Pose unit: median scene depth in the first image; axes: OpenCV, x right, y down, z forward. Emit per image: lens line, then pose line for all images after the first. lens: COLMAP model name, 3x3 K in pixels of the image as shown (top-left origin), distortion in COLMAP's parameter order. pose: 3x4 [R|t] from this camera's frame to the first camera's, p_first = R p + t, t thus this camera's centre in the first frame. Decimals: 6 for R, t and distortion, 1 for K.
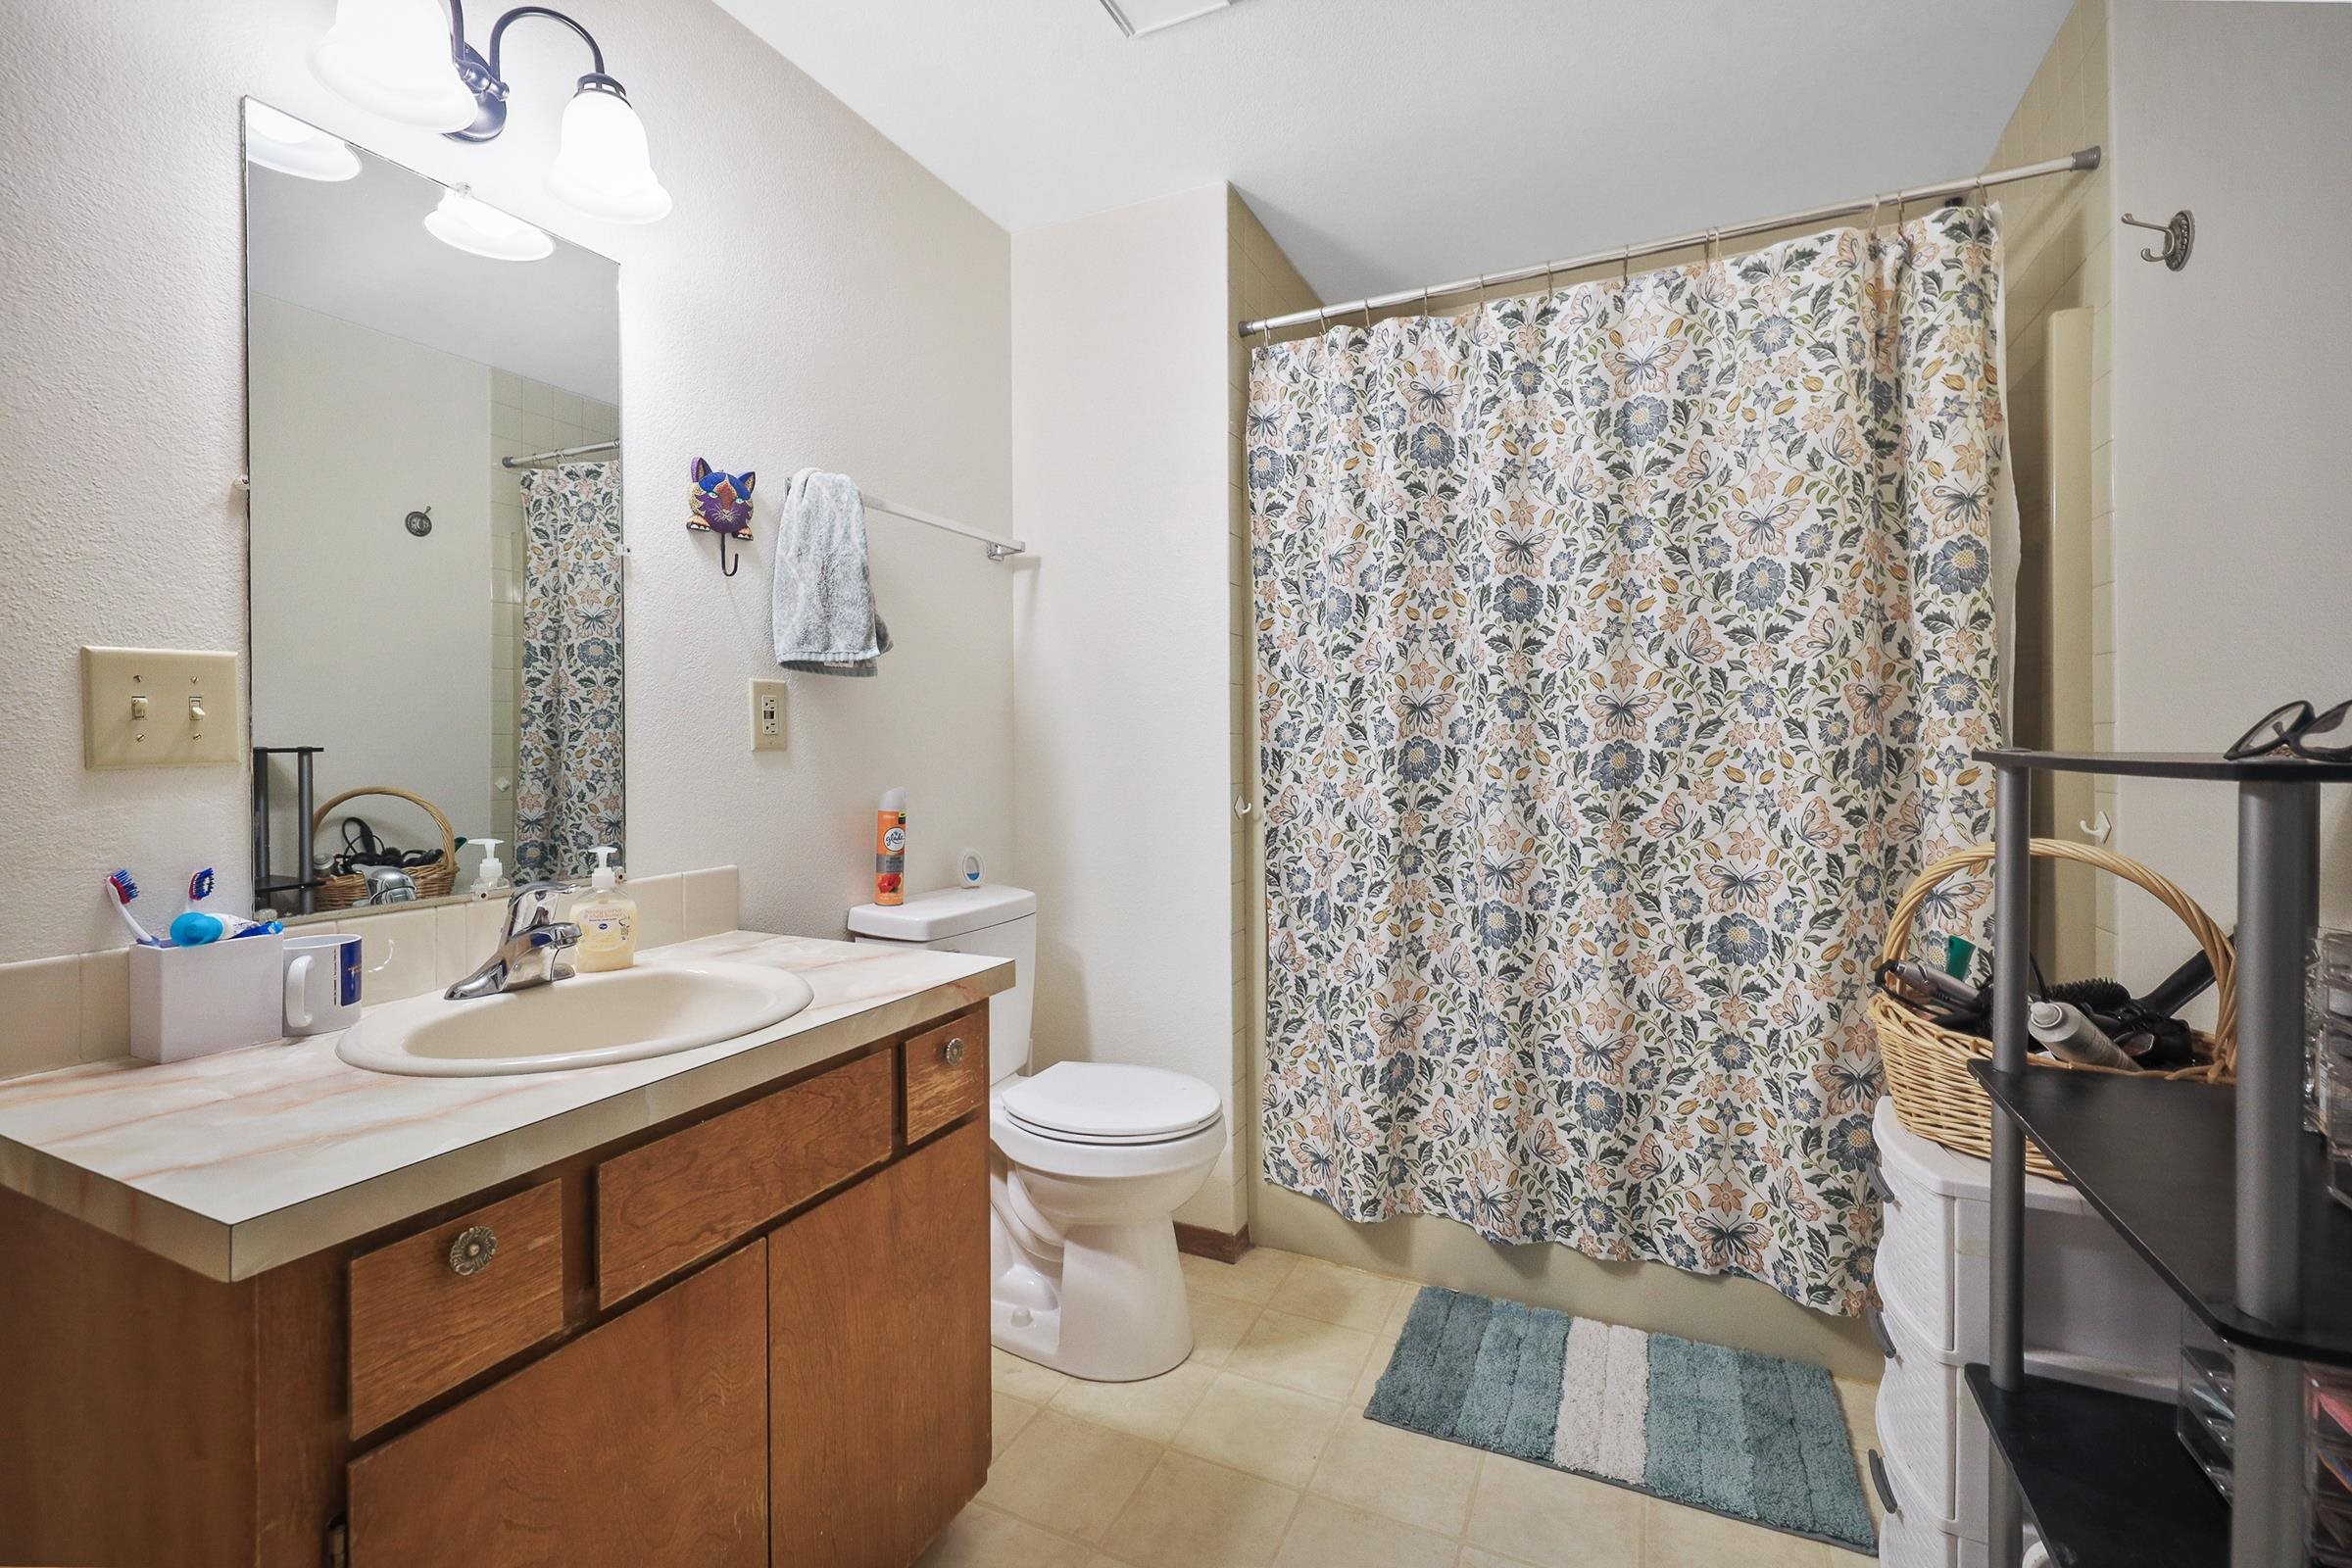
lens RADIAL K [[1054.9, 0, 1181.3], [0, 1054.9, 756.4], [0, 0, 1]] dist [-0.000664, -0.000163]
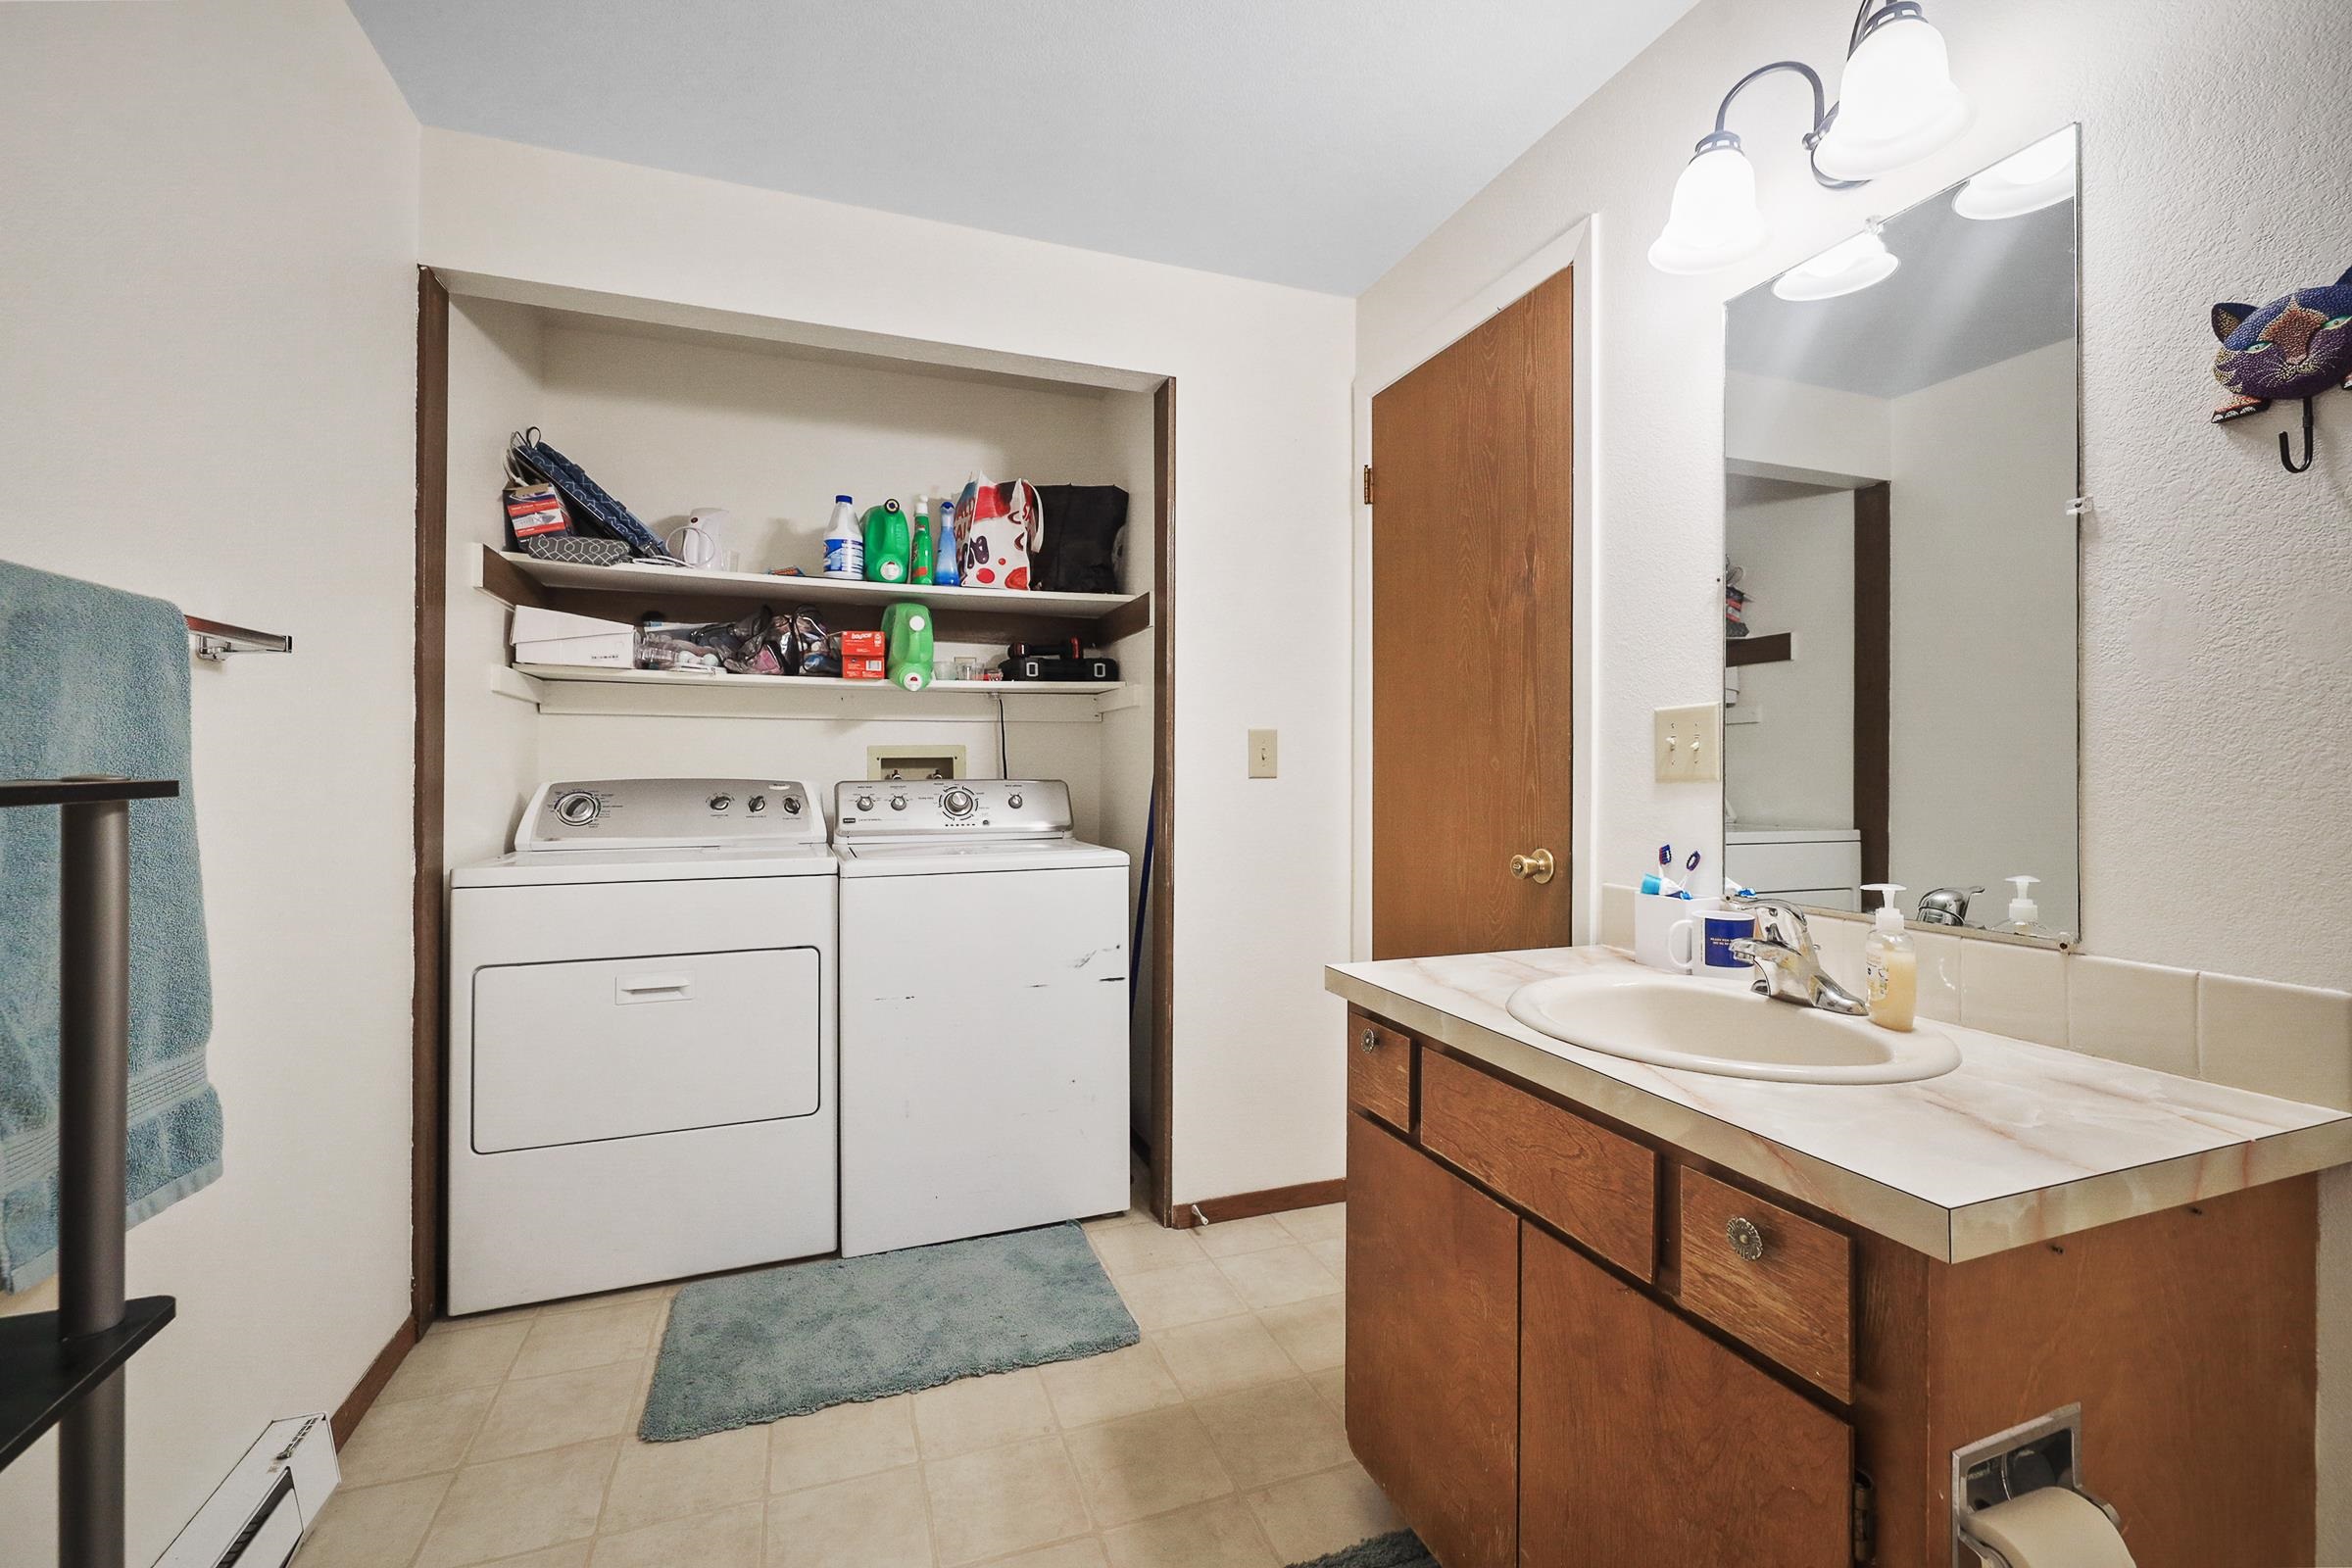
lens RADIAL K [[1008.3, 0, 1176.5], [0, 1008.3, 776.4], [0, 0, 1]] dist [0.000880, 0.000160]
pose [[-0.717988, 0.005490, -0.696034, 0.516765], [-0.011470, 0.999740, 0.019717, -0.015586], [0.695961, 0.022140, -0.717738, 1.317765]]
